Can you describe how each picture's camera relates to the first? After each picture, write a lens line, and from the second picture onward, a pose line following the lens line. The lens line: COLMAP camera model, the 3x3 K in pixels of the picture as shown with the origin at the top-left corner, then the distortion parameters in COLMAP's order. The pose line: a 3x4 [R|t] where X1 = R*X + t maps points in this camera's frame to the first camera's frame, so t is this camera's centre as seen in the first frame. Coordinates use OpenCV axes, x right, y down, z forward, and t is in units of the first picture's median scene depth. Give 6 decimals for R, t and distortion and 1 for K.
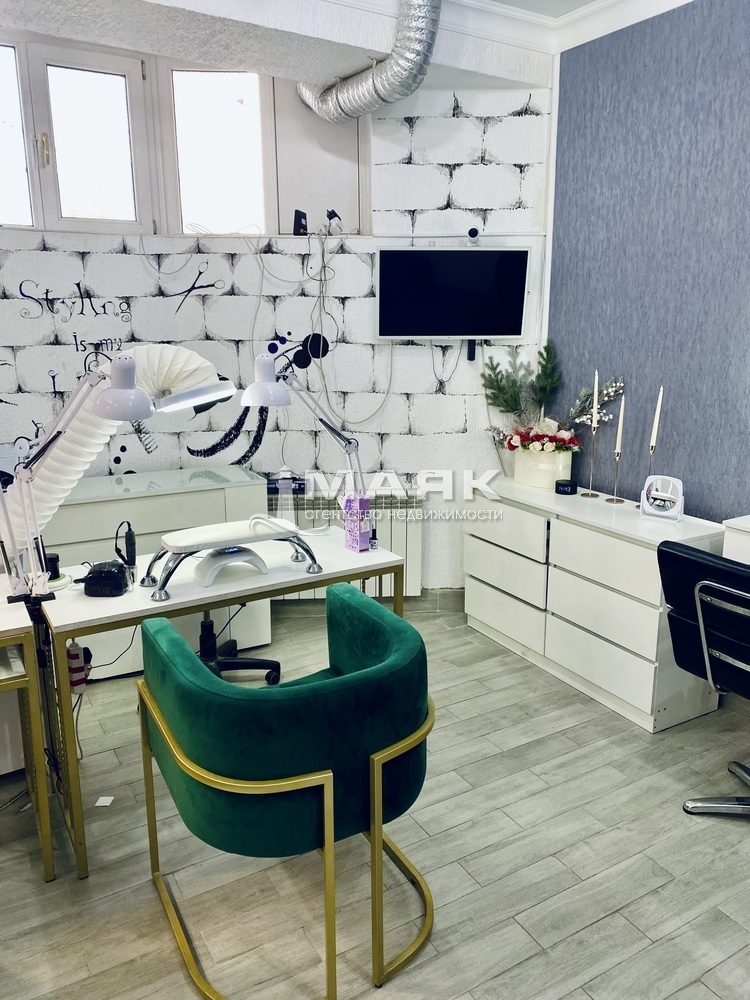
lens RADIAL K [[740.6, 0, 375.0], [0, 740.6, 500.0], [0, 0, 1]] dist [0.140188, -0.155094]
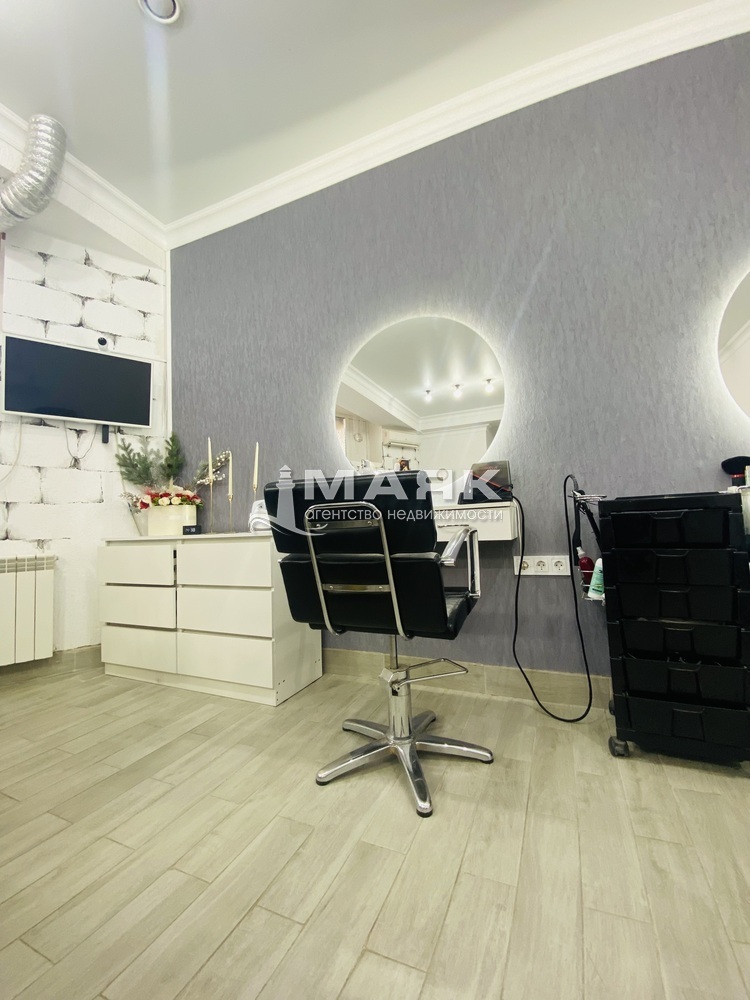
lens RADIAL K [[416.3, 0, 380.0], [0, 416.3, 513.6], [0, 0, 1]] dist [-0.018562, -0.000466]
pose [[0.803413, 0.005962, 0.595393, 0.094173], [0.157530, 0.962190, -0.222204, 0.148729], [-0.574206, 0.272314, 0.772096, 0.276210]]
